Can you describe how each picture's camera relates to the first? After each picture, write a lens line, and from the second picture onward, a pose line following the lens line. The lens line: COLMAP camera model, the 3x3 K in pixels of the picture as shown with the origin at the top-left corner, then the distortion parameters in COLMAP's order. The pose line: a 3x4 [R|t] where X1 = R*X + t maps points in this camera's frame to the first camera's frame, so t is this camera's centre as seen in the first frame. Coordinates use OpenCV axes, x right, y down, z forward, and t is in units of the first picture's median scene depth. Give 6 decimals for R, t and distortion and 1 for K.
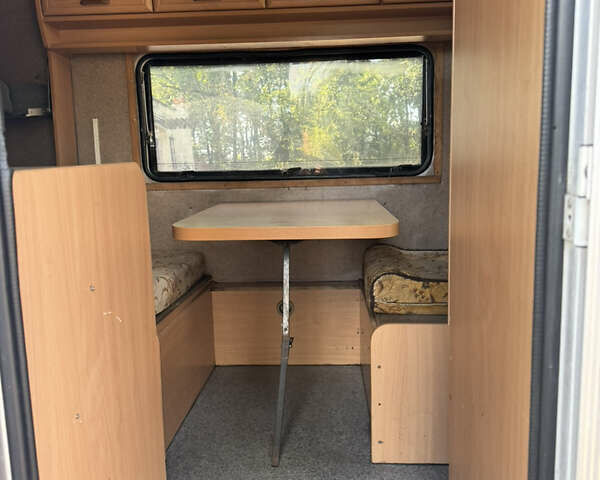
lens RADIAL K [[553.9, 0, 297.9], [0, 553.9, 245.0], [0, 0, 1]] dist [0.174502, -0.322582]
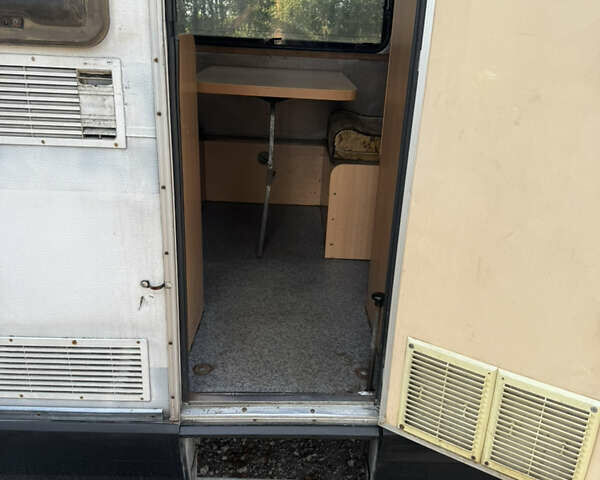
lens RADIAL K [[553.9, 0, 297.9], [0, 553.9, 245.0], [0, 0, 1]] dist [0.174502, -0.322582]
pose [[0.996077, 0.041594, 0.078107, -0.045775], [-0.057705, 0.974472, 0.216966, 0.033836], [-0.067089, -0.220623, 0.973049, -0.342737]]
